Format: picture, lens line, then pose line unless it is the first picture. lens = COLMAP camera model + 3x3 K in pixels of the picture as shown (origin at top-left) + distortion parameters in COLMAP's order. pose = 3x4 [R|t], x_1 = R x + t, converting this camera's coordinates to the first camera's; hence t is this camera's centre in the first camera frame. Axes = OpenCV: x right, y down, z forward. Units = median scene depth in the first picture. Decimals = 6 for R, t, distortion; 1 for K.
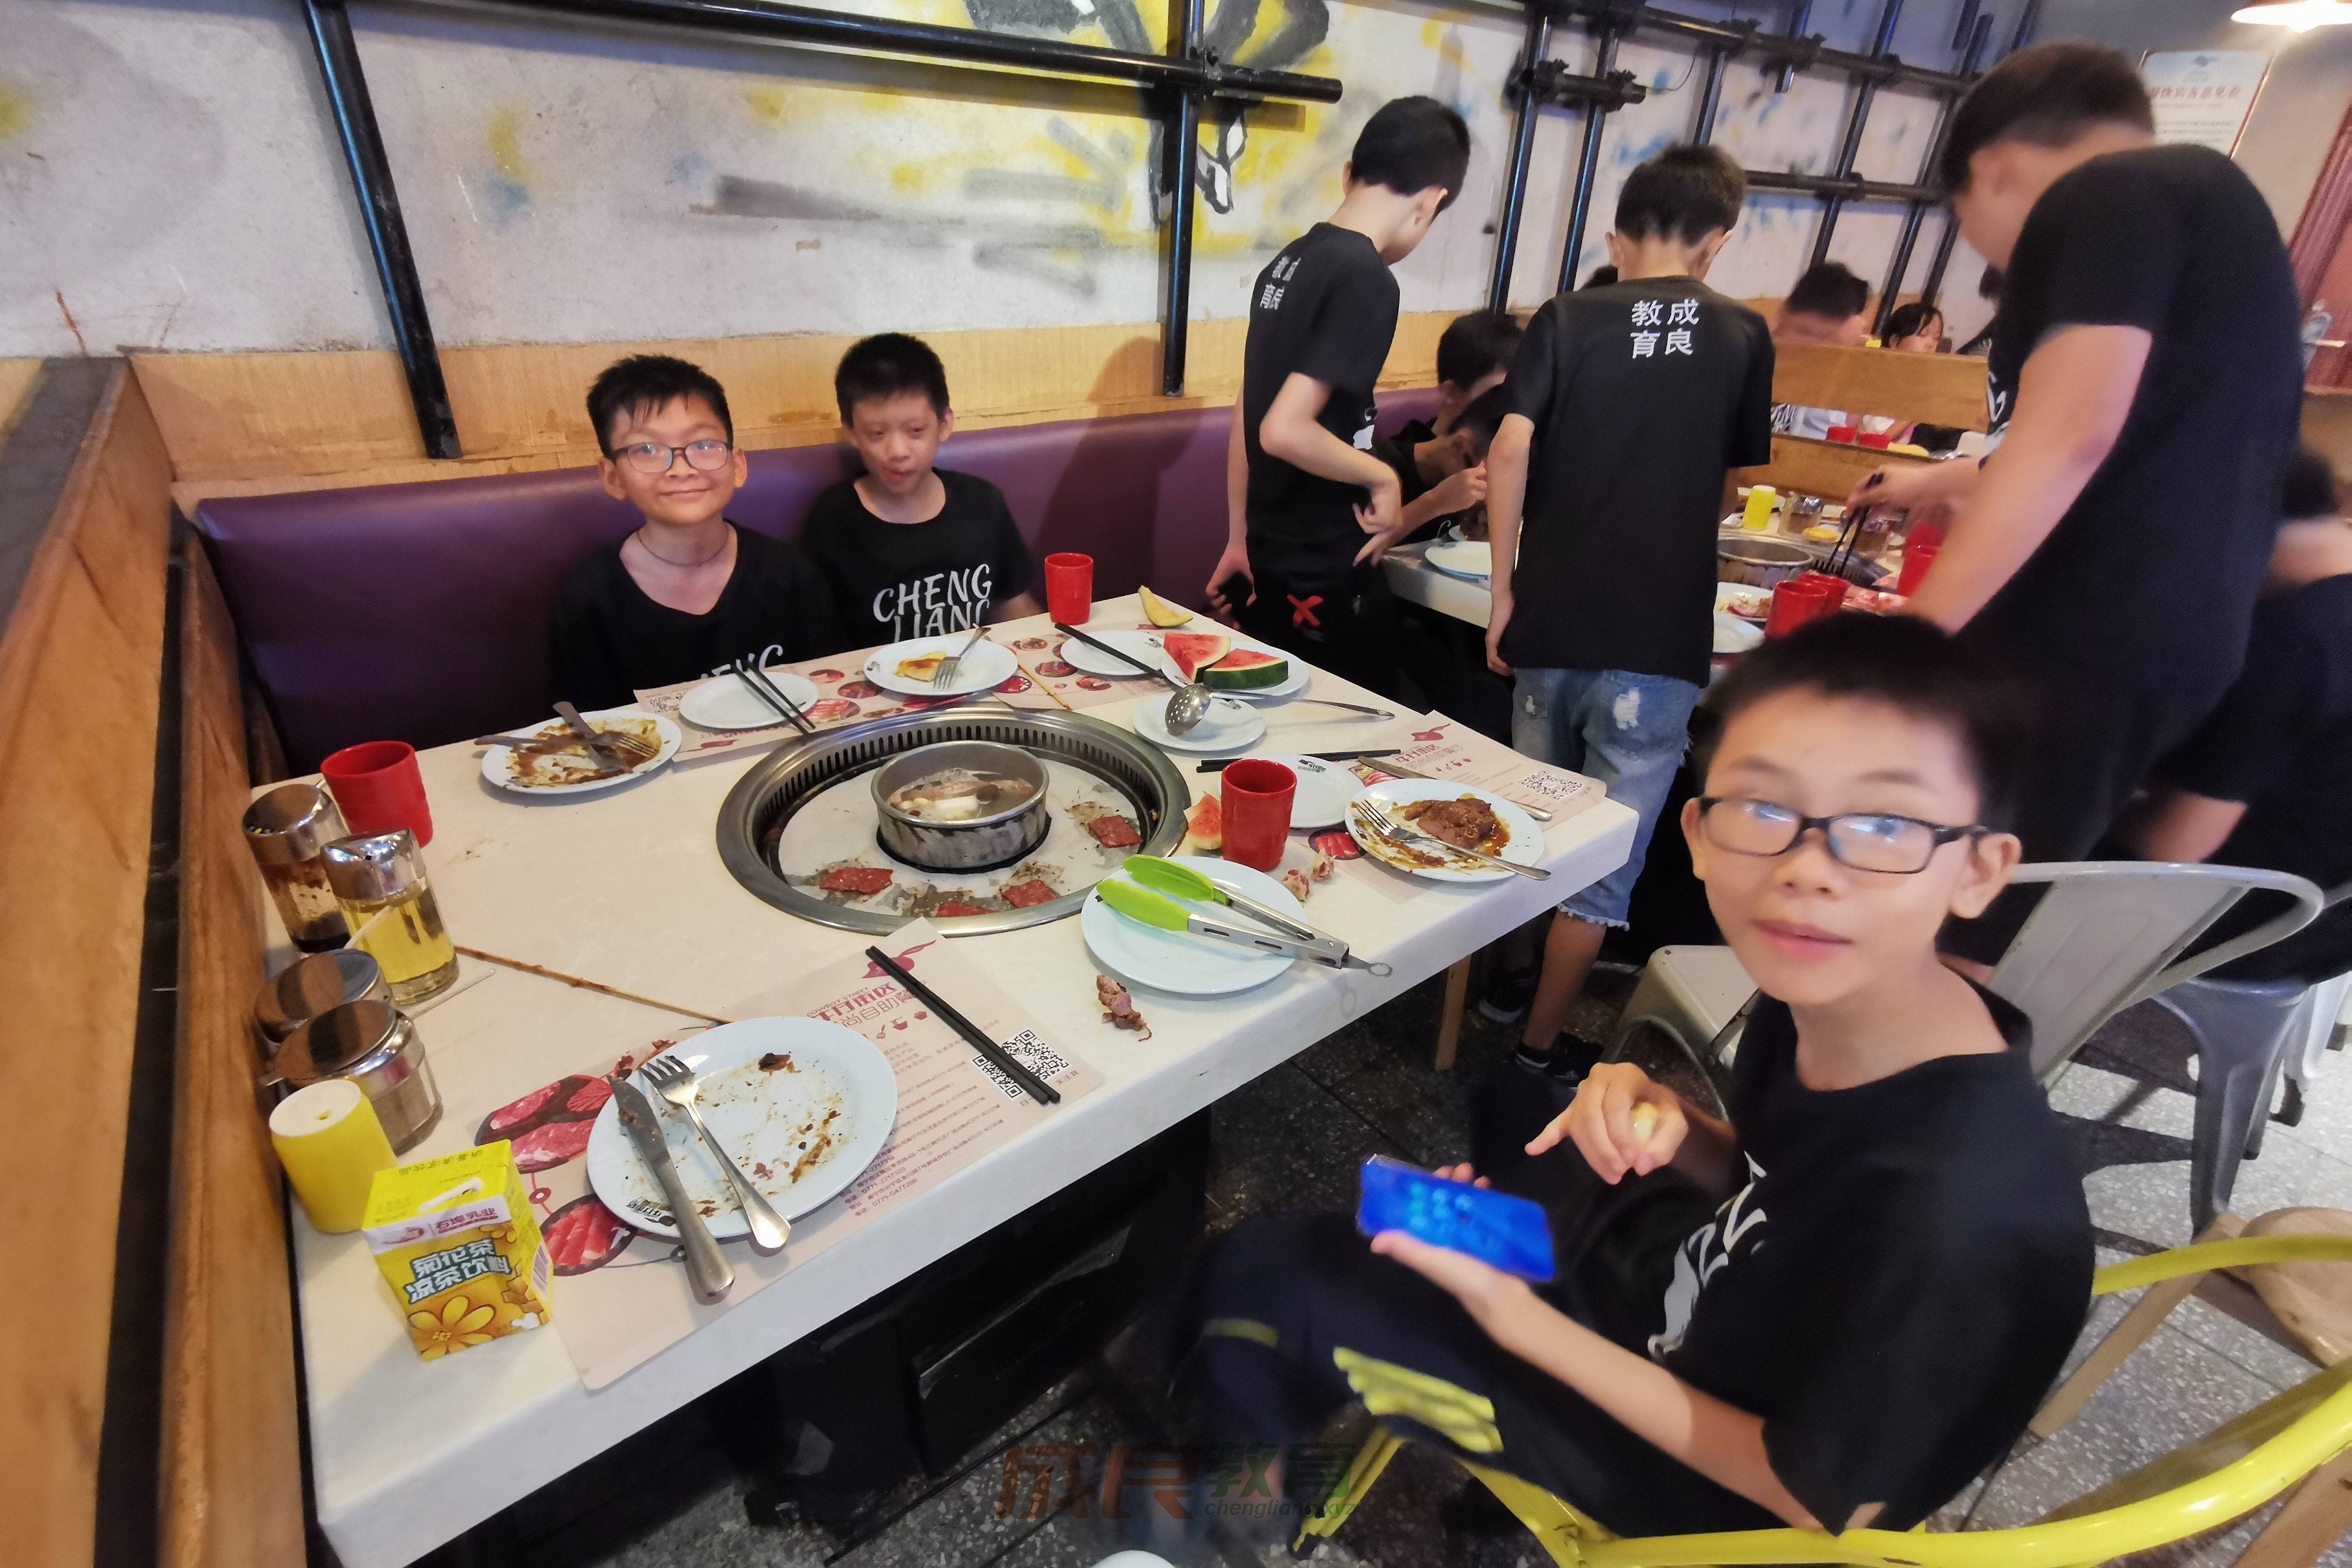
lens RADIAL K [[1082.8, 0, 1167.4], [0, 1082.8, 782.2], [0, 0, 1]] dist [-0.002660, 0.011657]
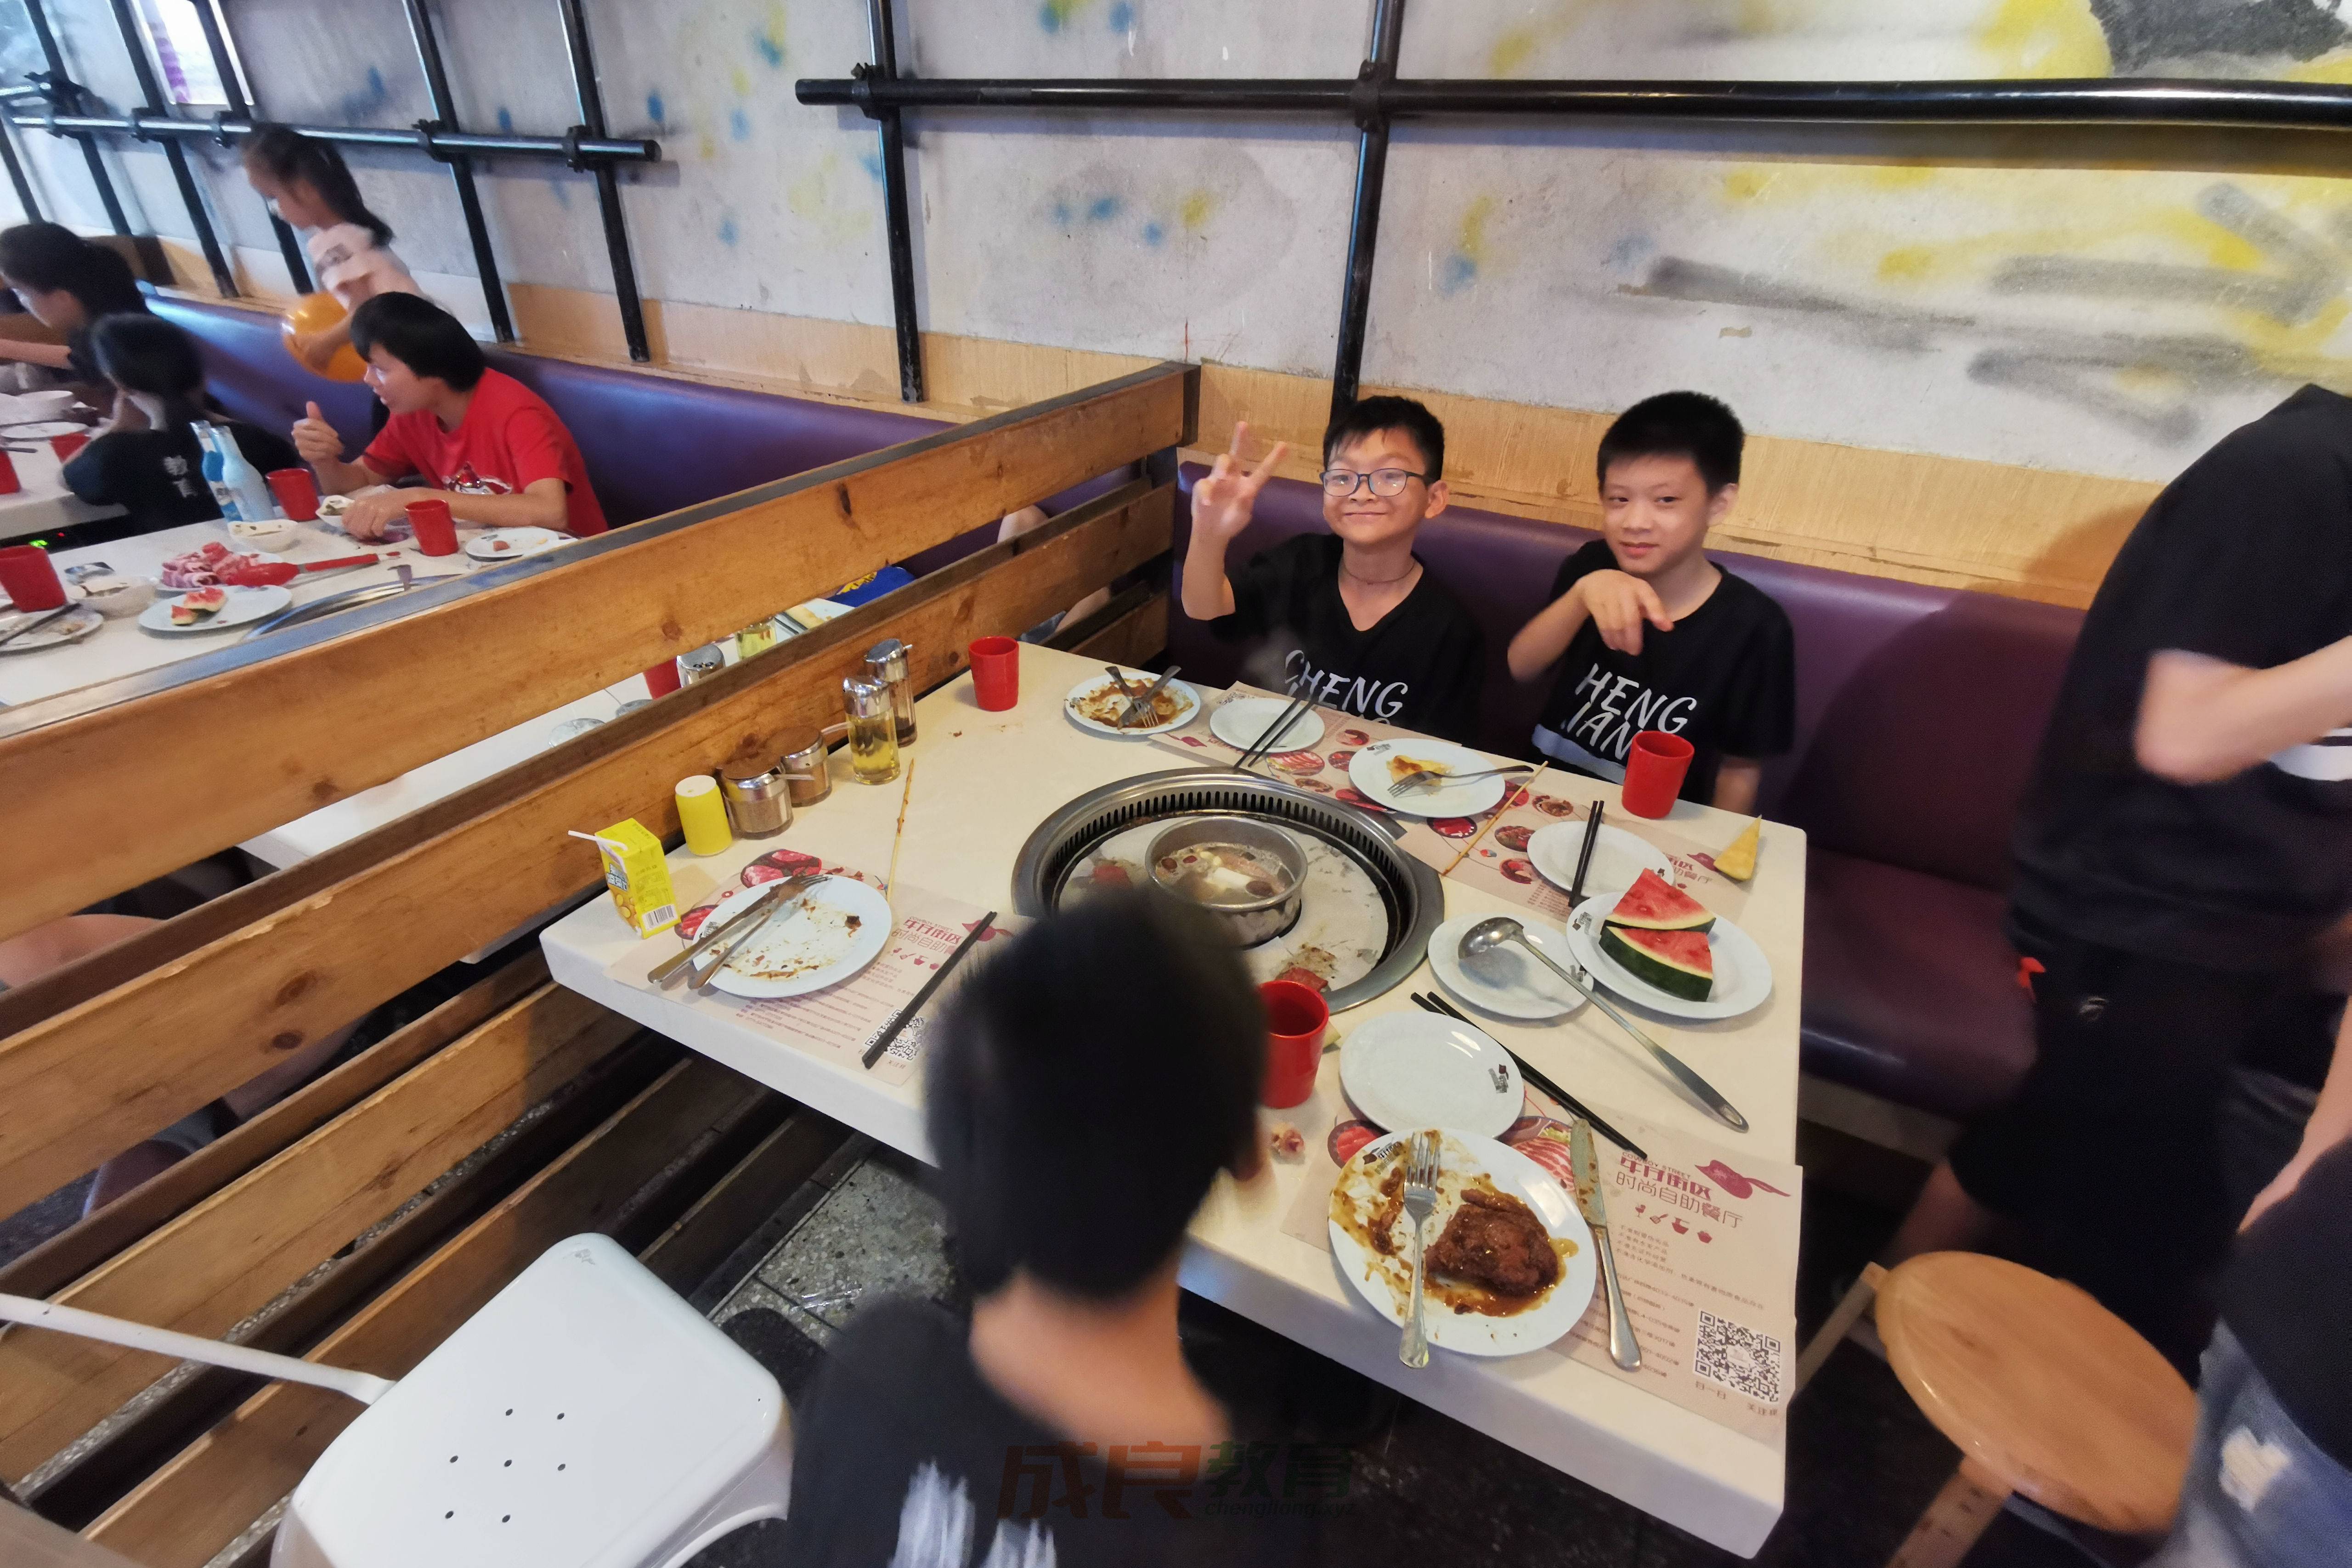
lens RADIAL K [[1095.5, 0, 1169.0], [0, 1095.5, 792.7], [0, 0, 1]] dist [-0.013804, 0.010205]
pose [[0.405883, 0.450207, -0.795345, 0.350459], [-0.441041, 0.858699, 0.260995, -0.179503], [0.800464, 0.244846, 0.547091, 0.197758]]
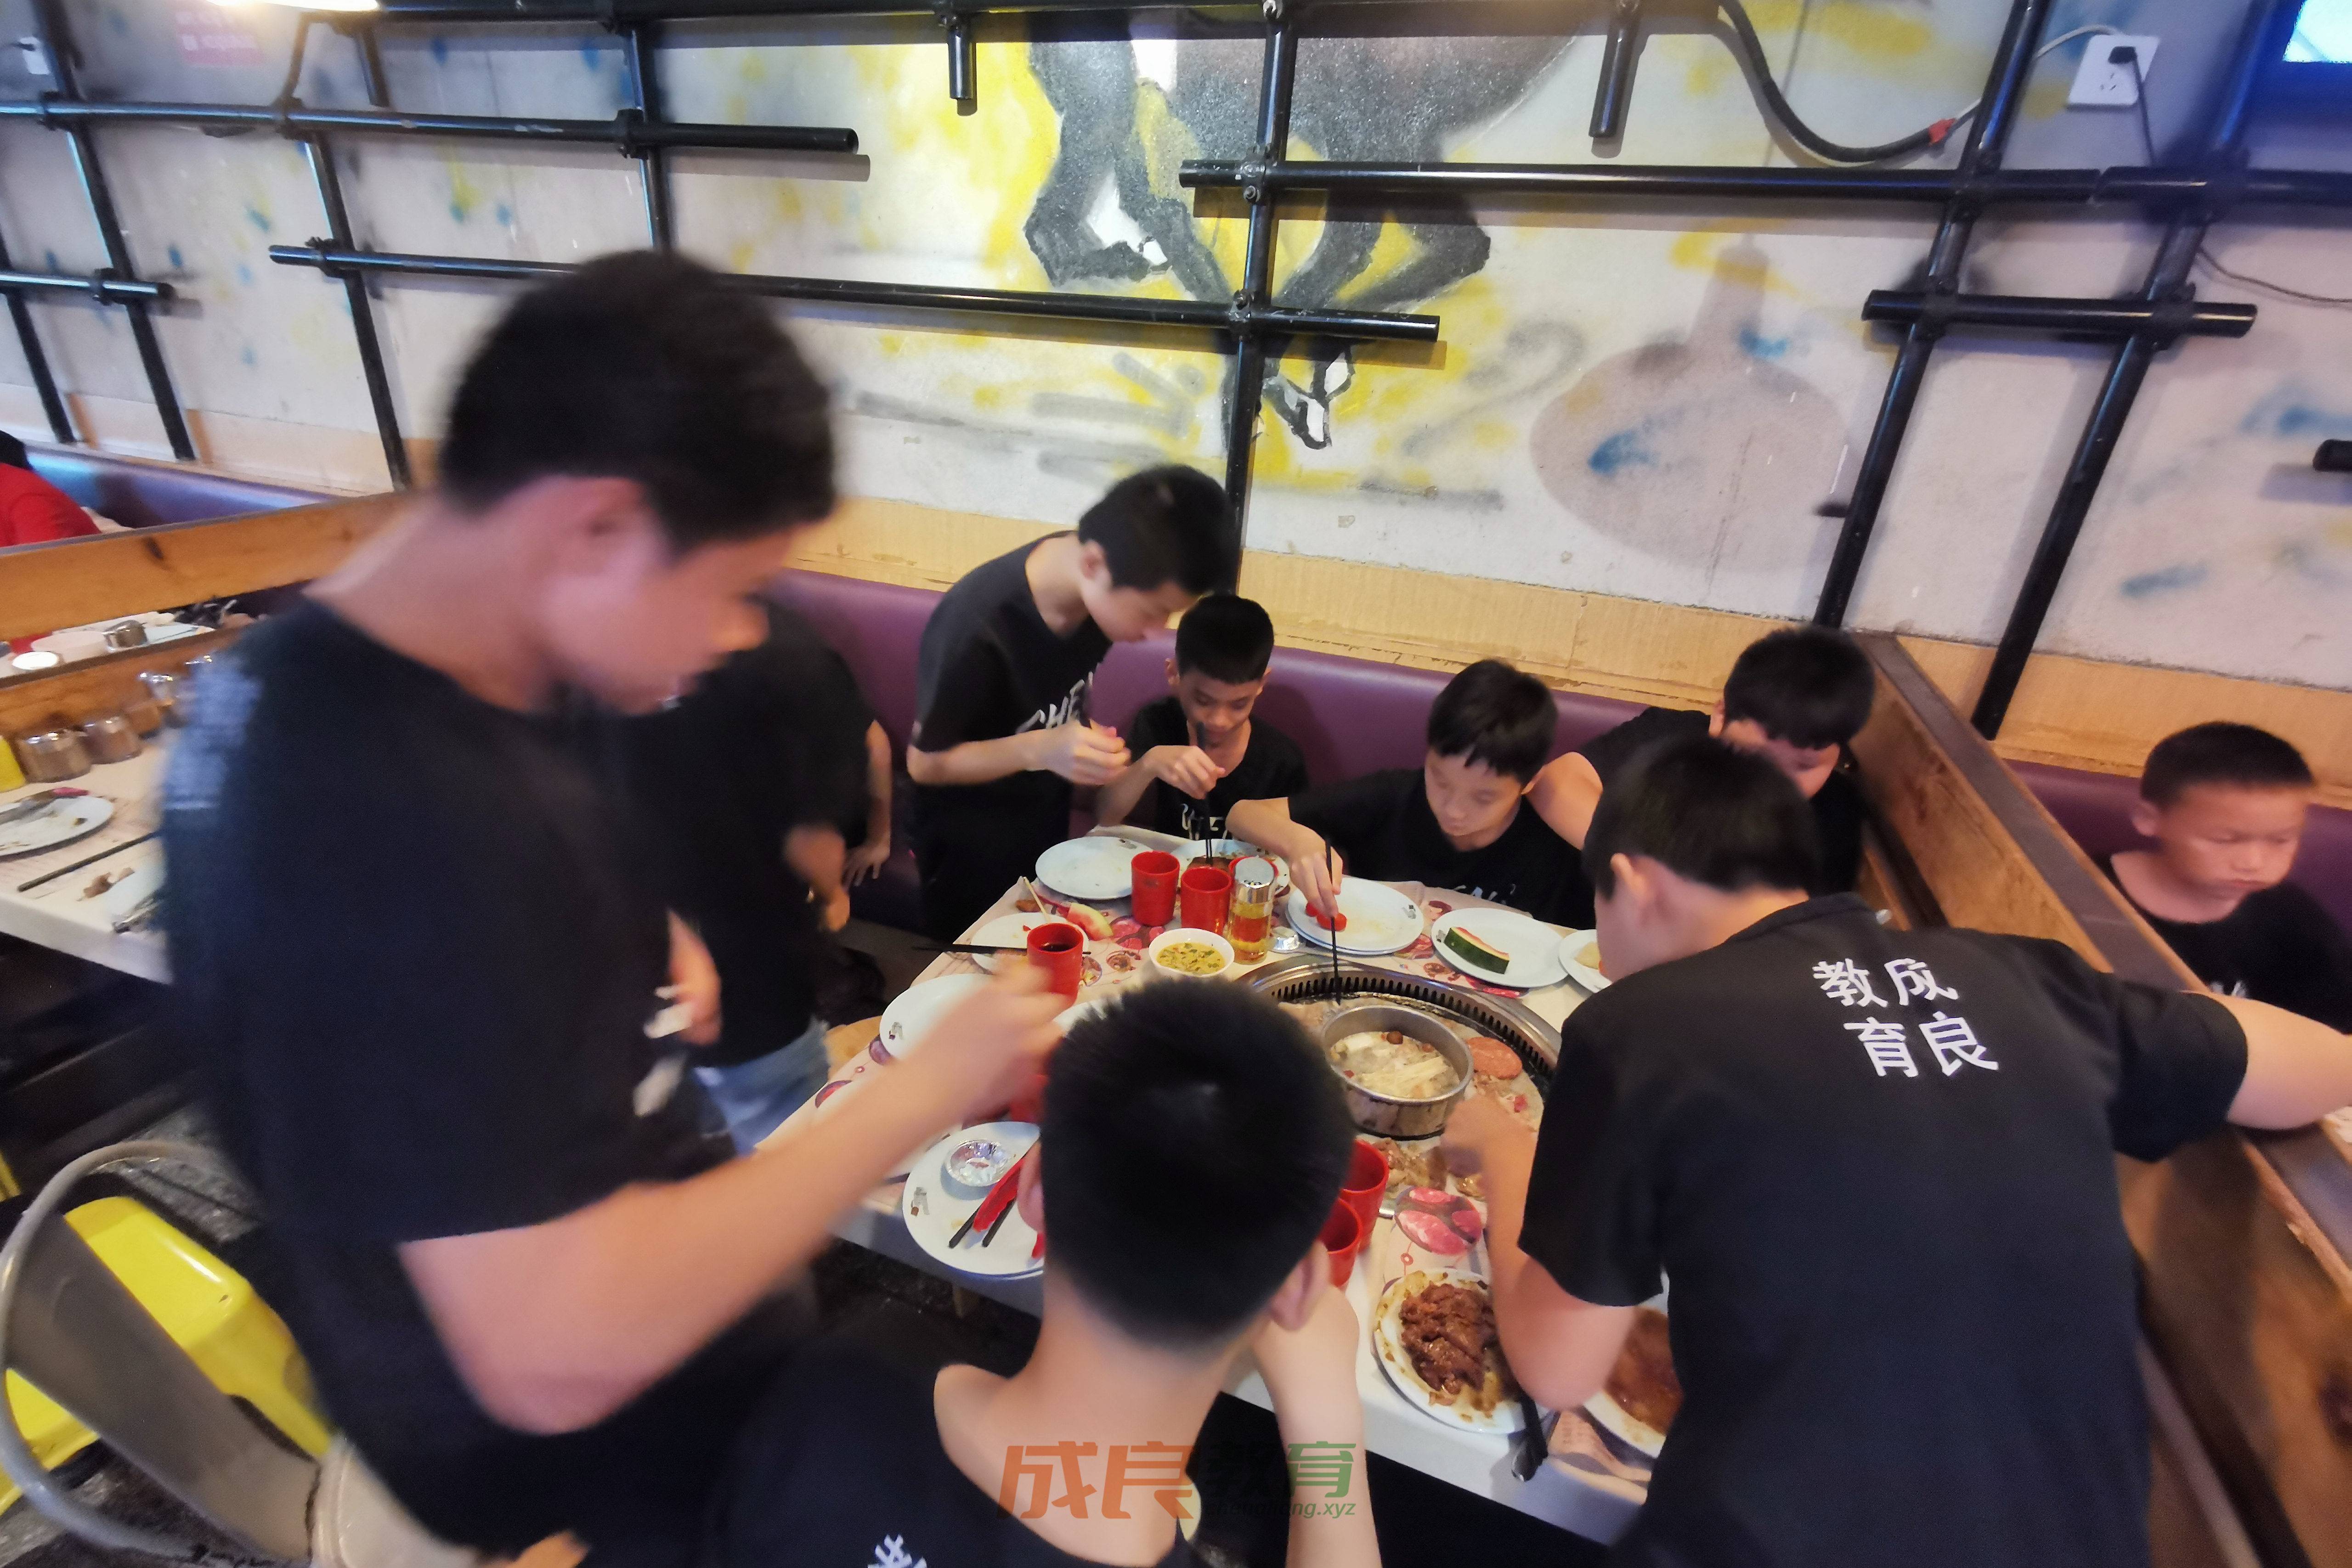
lens RADIAL K [[1082.8, 0, 1167.4], [0, 1082.8, 782.2], [0, 0, 1]] dist [-0.002660, 0.011657]
pose [[0.527732, 0.352028, -0.773030, 0.934704], [-0.426834, 0.896733, 0.116969, -0.379607], [0.734378, 0.268227, 0.623493, 0.478074]]
